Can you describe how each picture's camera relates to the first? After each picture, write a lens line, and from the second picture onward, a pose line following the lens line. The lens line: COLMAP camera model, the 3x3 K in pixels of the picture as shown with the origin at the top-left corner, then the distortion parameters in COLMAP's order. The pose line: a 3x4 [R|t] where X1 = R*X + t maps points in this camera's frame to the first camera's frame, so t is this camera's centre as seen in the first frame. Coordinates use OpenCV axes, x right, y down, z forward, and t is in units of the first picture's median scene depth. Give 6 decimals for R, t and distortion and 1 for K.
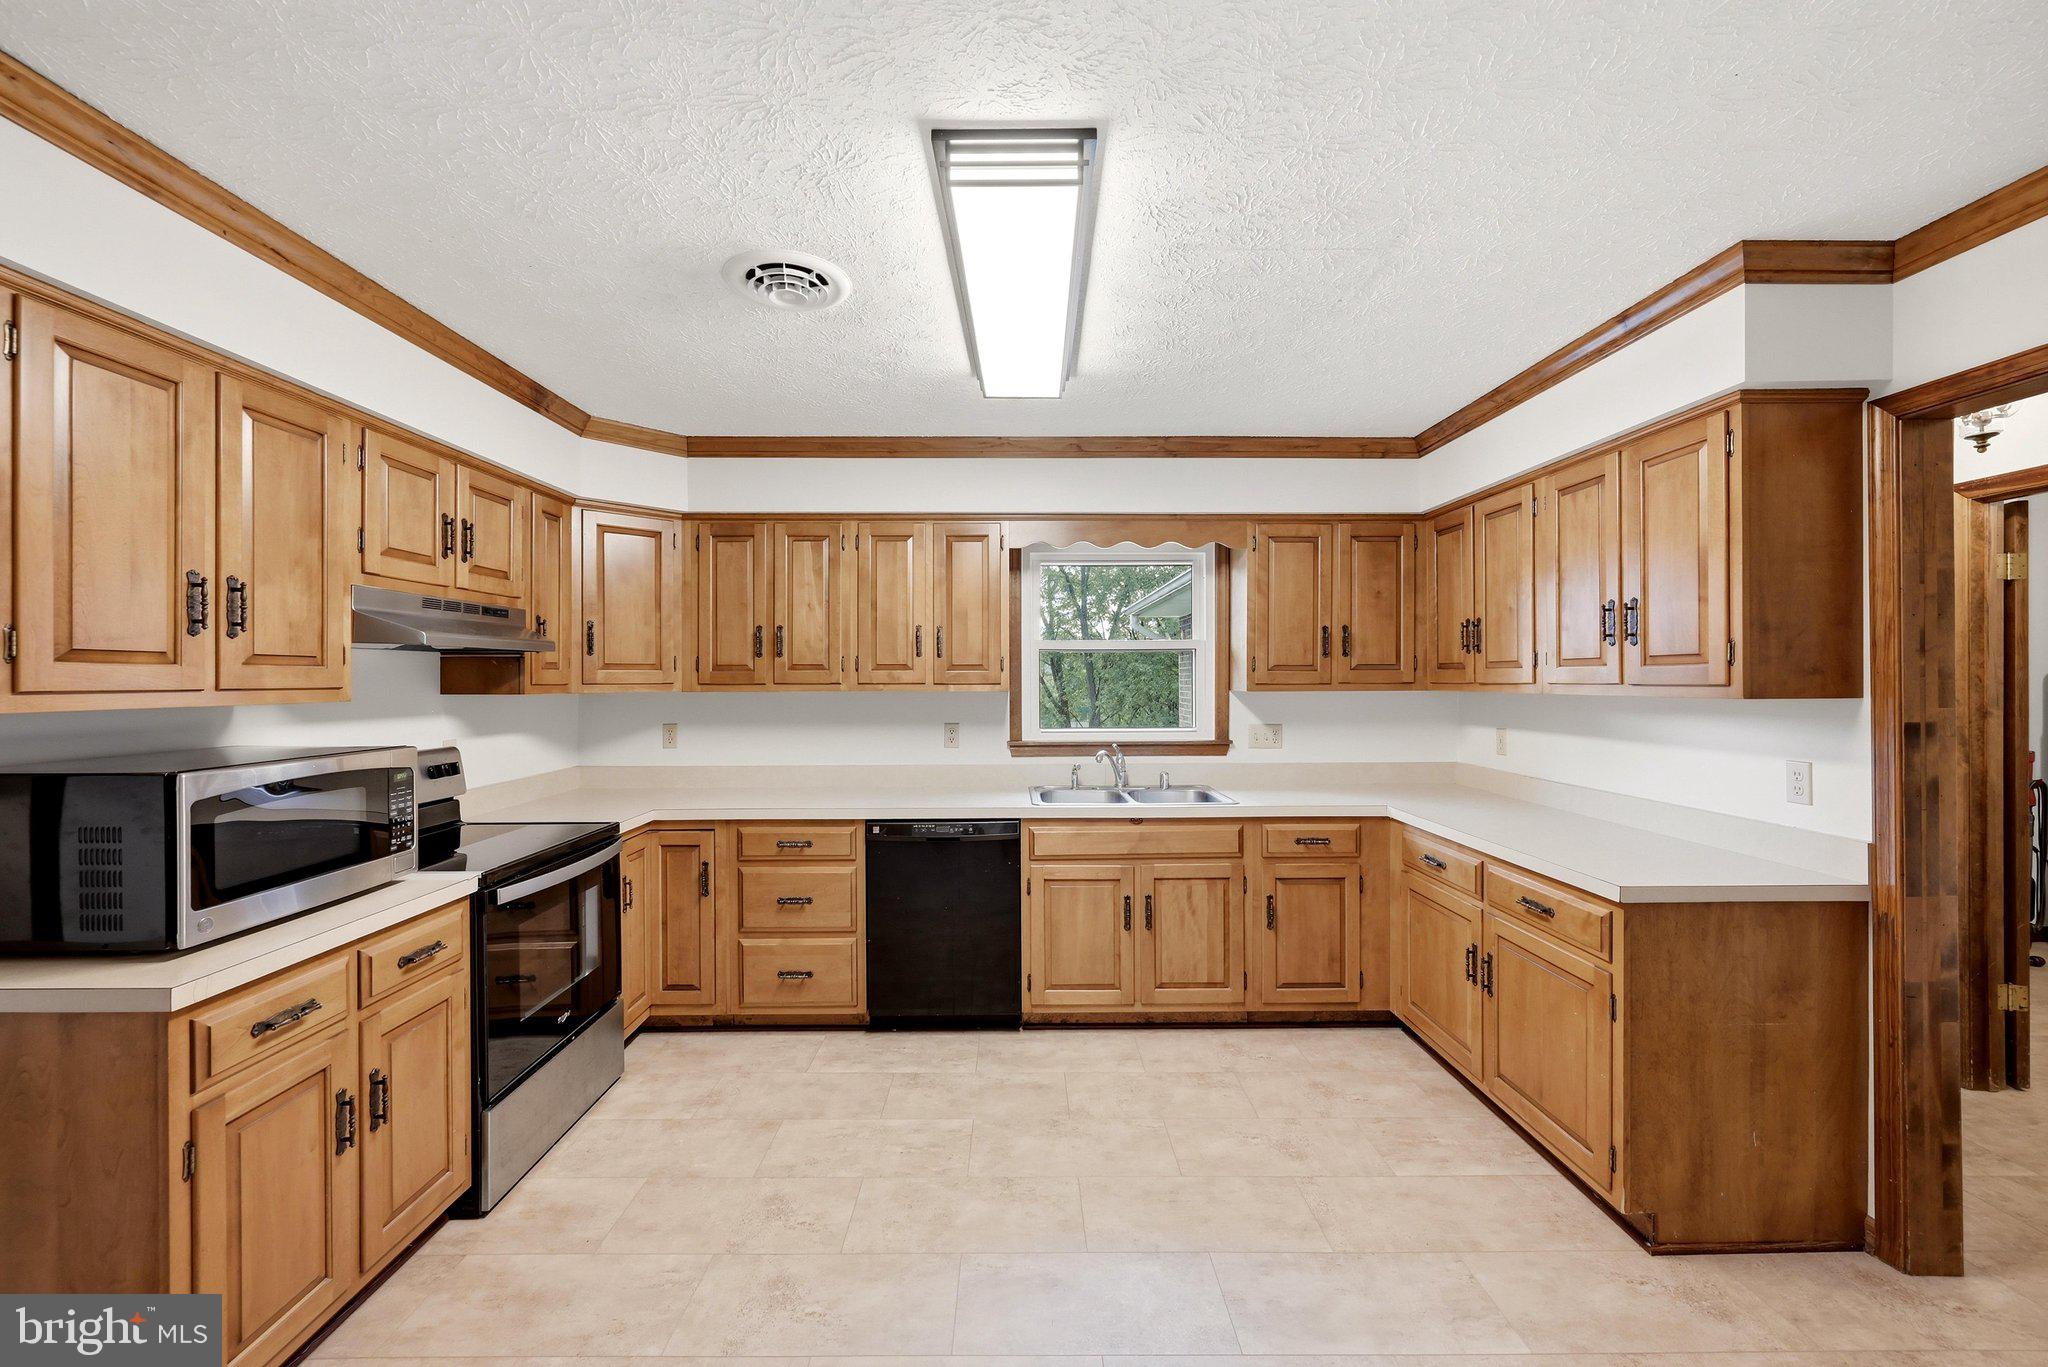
lens RADIAL K [[826.7, 0, 1026.6], [0, 826.7, 679.3], [0, 0, 1]] dist [0.002407, -0.000132]
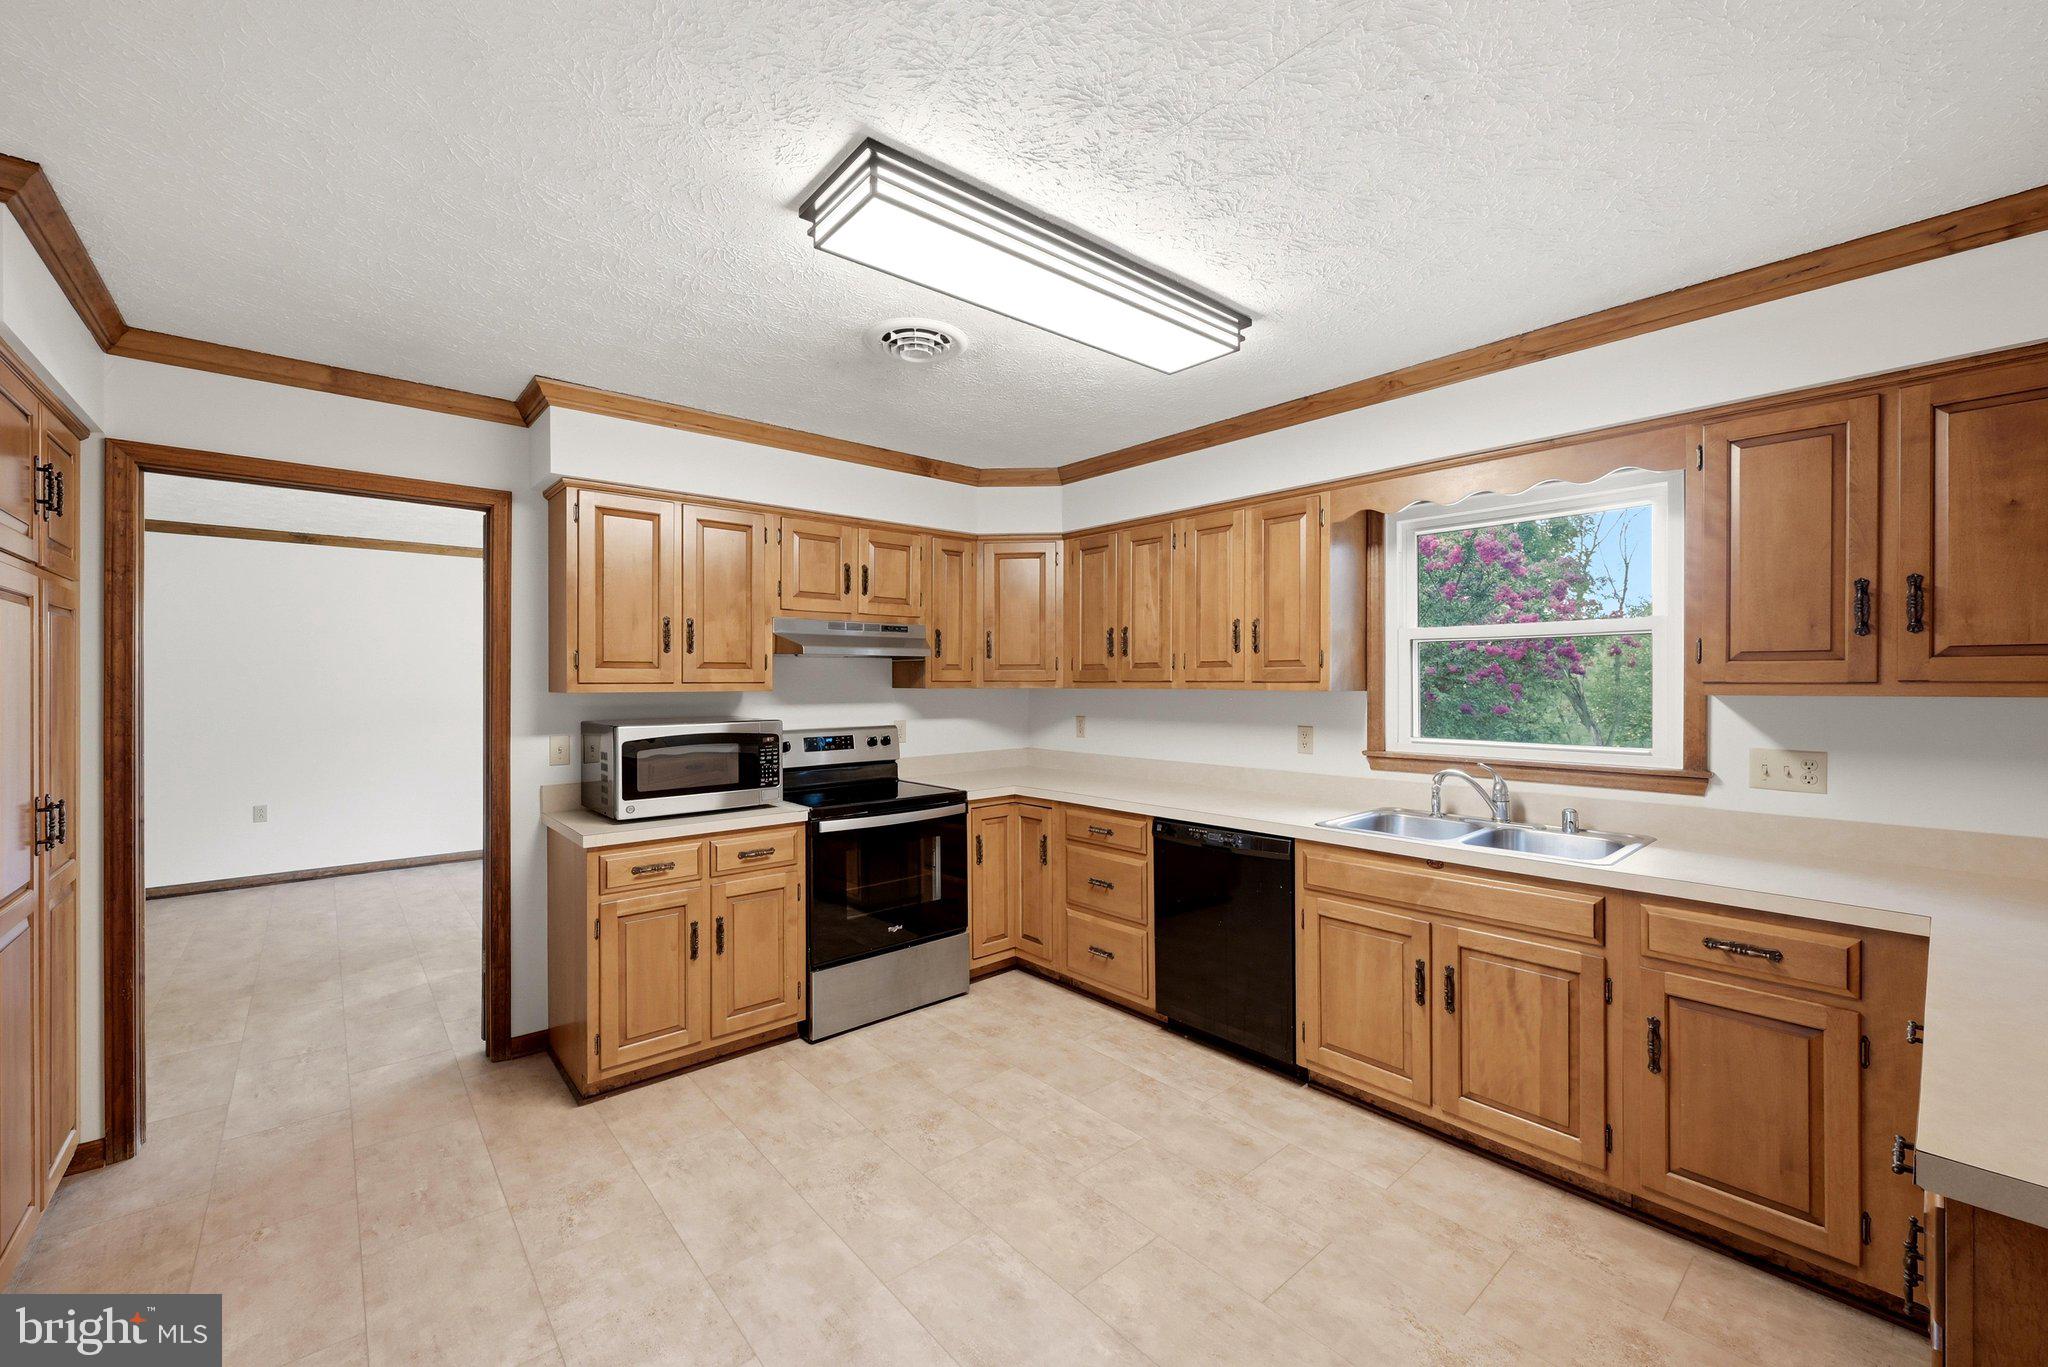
lens RADIAL K [[826.7, 0, 1029.5], [0, 826.7, 682.5], [0, 0, 1]] dist [0.002407, -0.000132]
pose [[0.645595, 0.002141, -0.763677, 0.472886], [-0.000007, 0.999996, 0.002798, 0.004067], [0.763680, -0.001801, 0.645593, 0.234469]]
